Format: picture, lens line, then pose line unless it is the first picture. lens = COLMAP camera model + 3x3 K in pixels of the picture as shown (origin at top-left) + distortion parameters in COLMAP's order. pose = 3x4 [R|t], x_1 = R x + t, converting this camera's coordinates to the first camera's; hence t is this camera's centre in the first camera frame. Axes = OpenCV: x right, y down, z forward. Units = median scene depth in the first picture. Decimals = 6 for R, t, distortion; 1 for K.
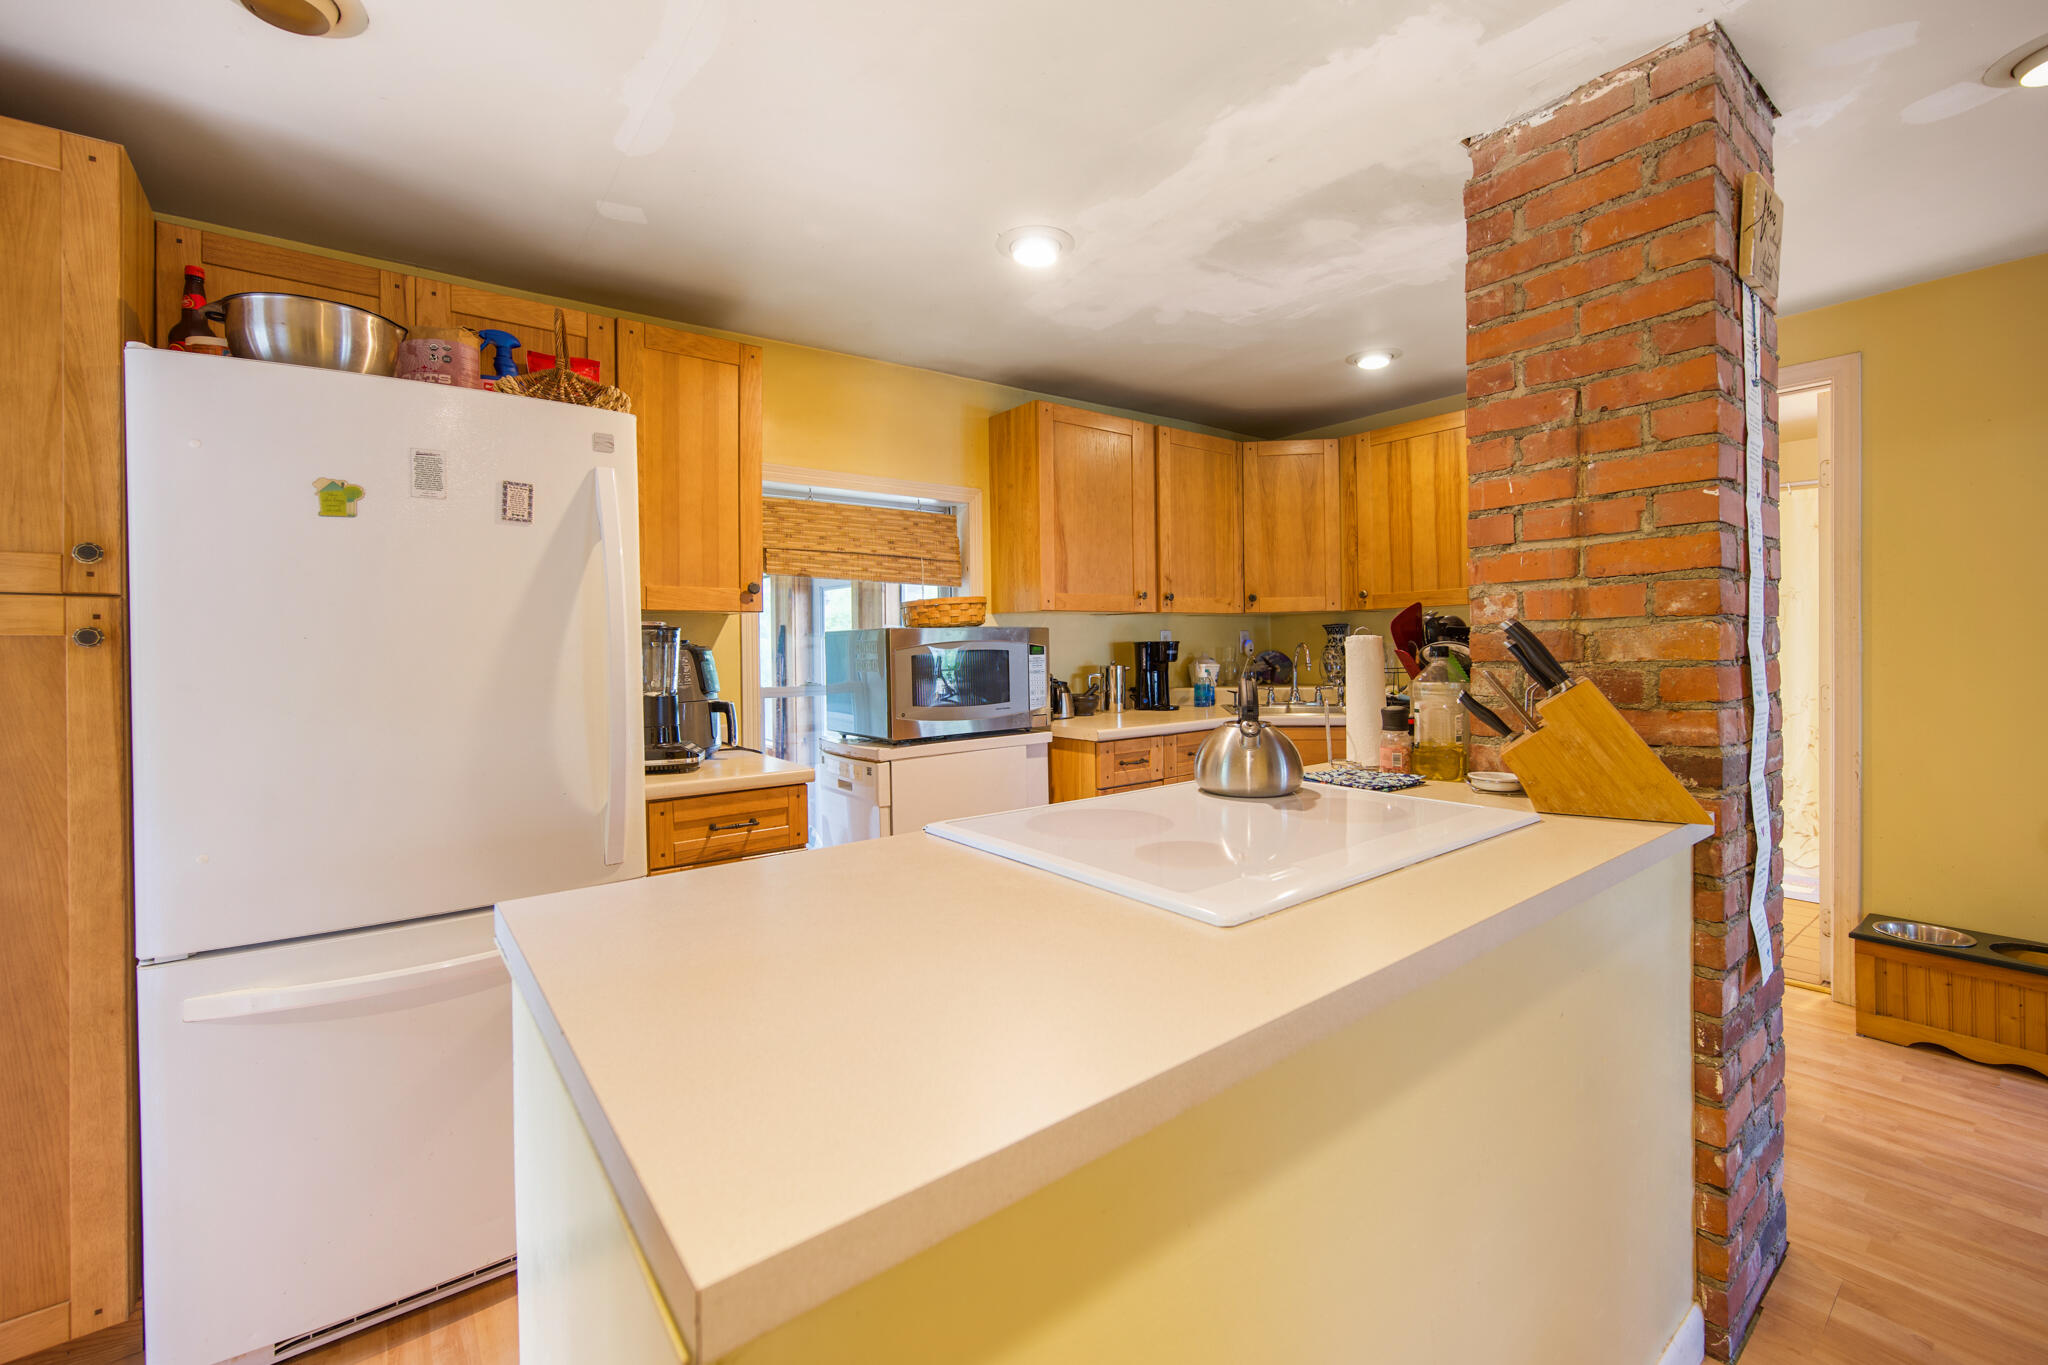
lens RADIAL K [[825.6, 0, 1051.7], [0, 825.6, 648.9], [0, 0, 1]] dist [-0.001908, 0.000156]
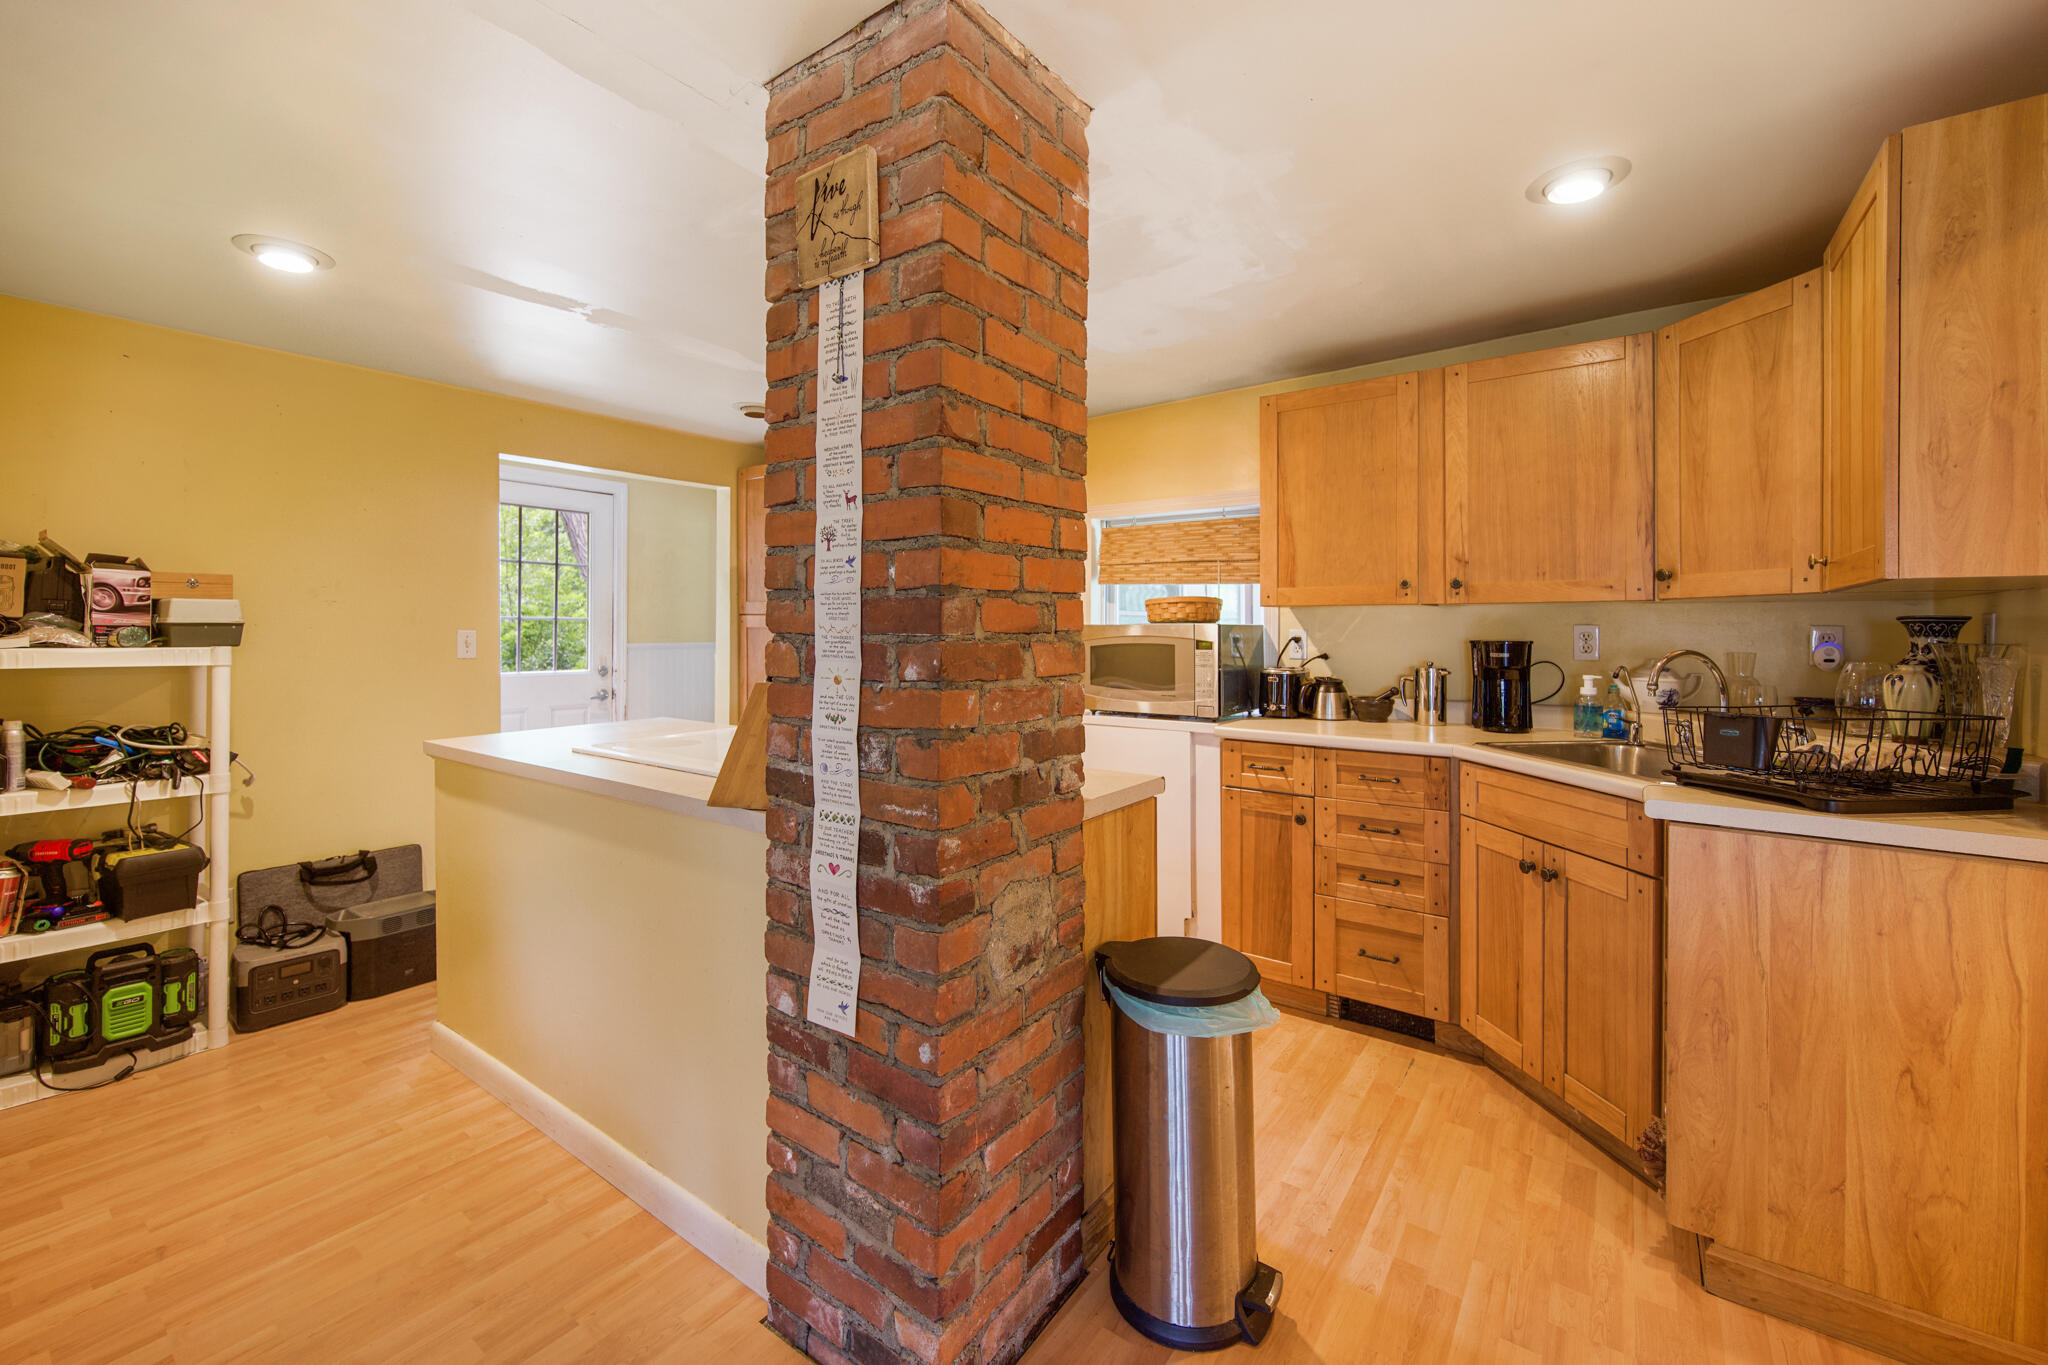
lens RADIAL K [[825.6, 0, 1039.5], [0, 825.6, 621.6], [0, 0, 1]] dist [-0.001908, 0.000156]
pose [[0.286746, 0.008280, -0.957971, 0.881716], [-0.012145, 0.999914, 0.005008, -0.030059], [0.957930, 0.010198, 0.286822, 0.456576]]
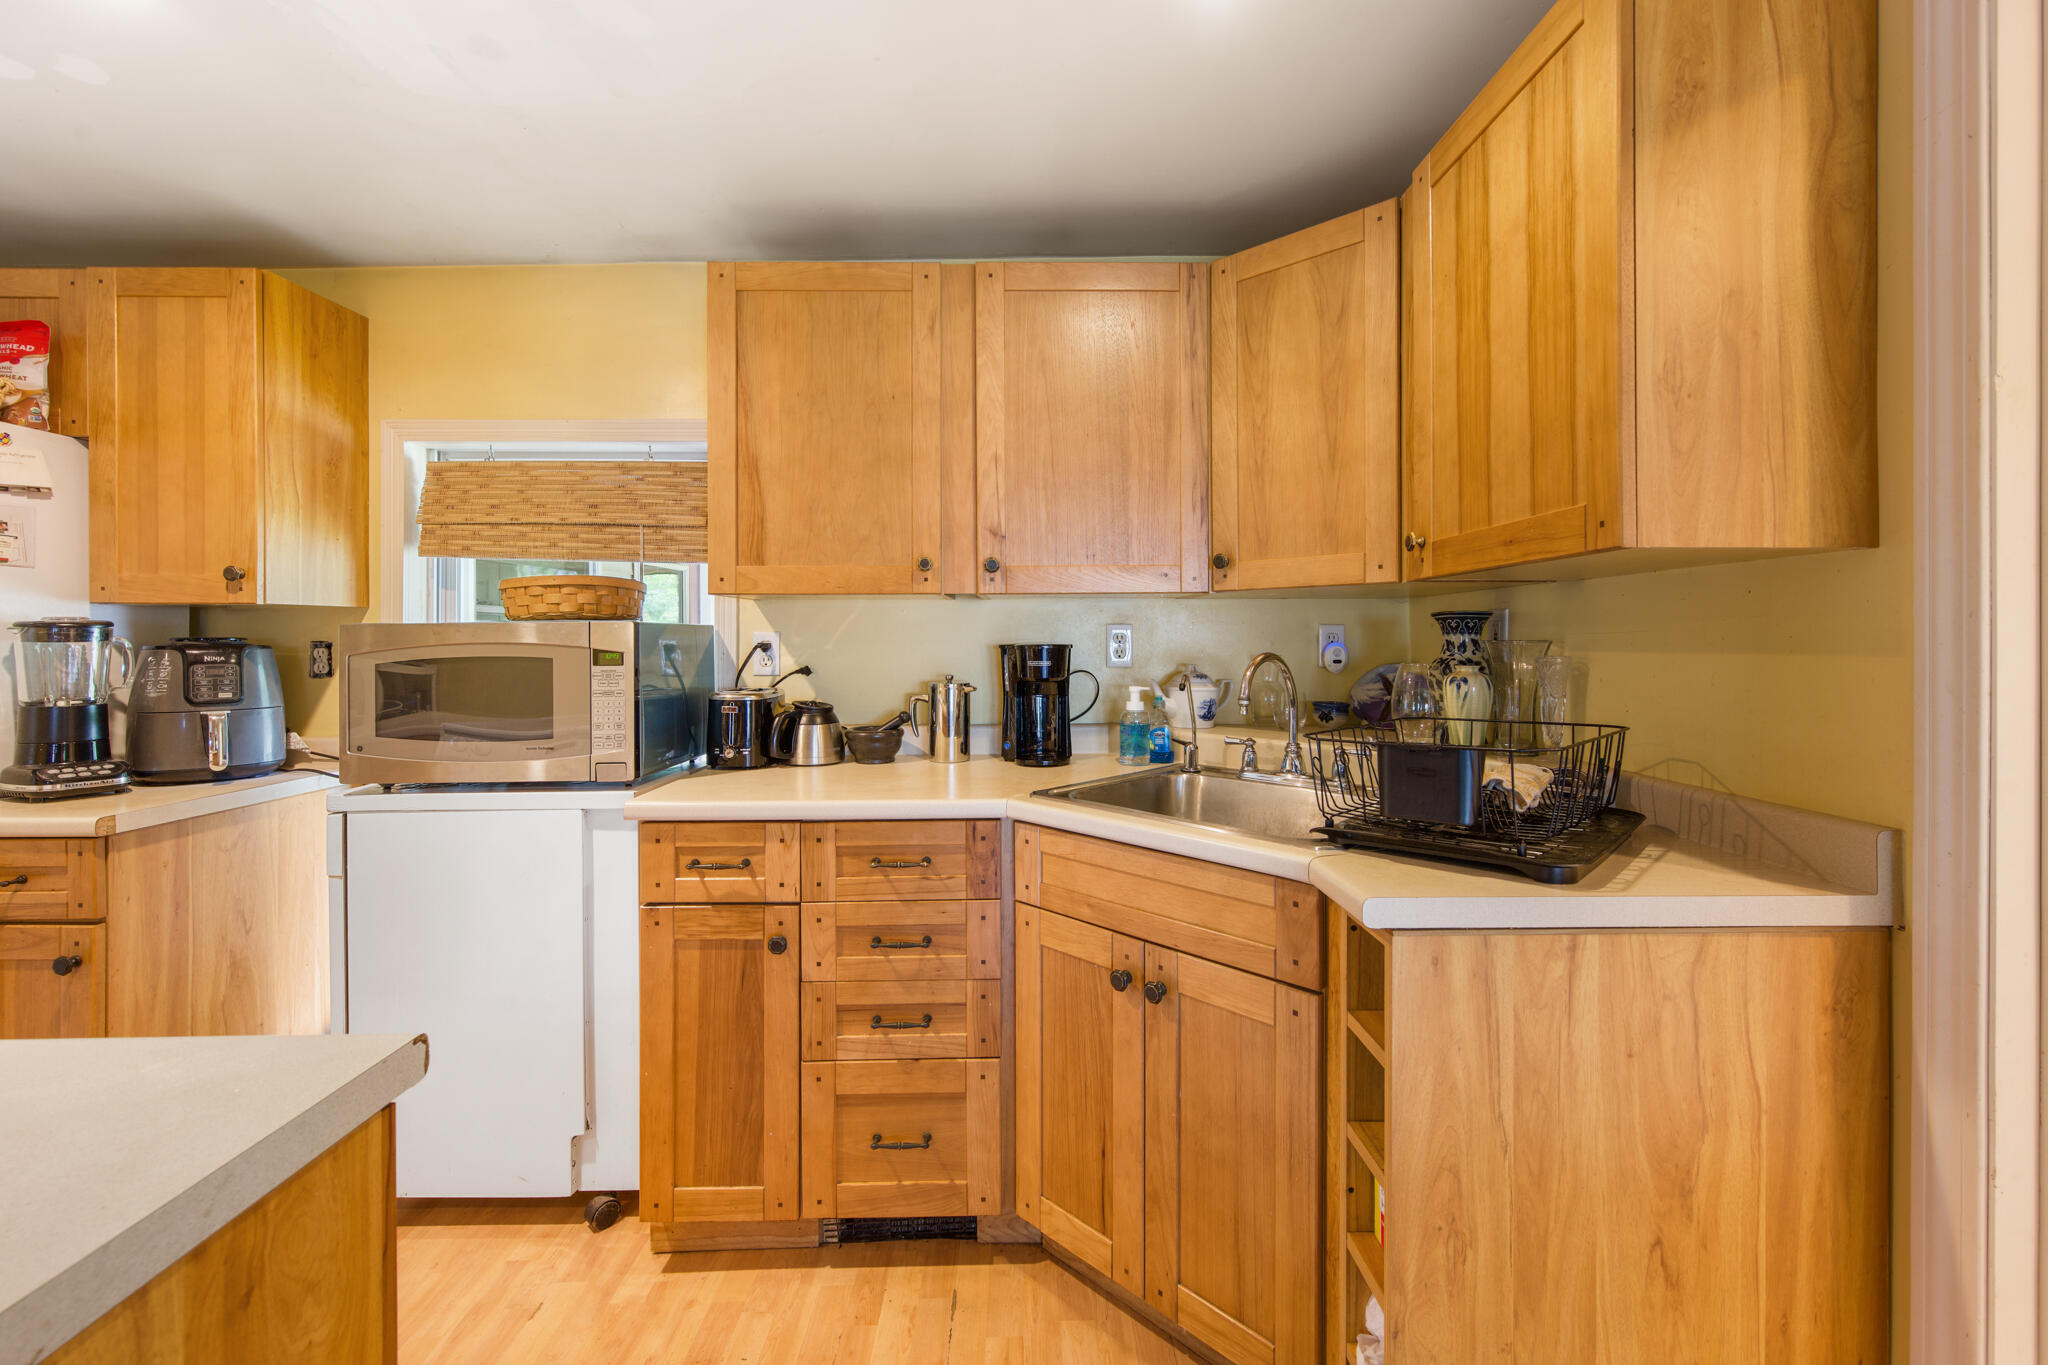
lens RADIAL K [[825.6, 0, 1033.1], [0, 825.6, 633.2], [0, 0, 1]] dist [-0.001908, 0.000156]
pose [[0.798232, 0.009871, -0.602269, 0.571003], [-0.012335, 0.999924, 0.000039, -0.020089], [0.602224, 0.007398, 0.798293, 0.650209]]
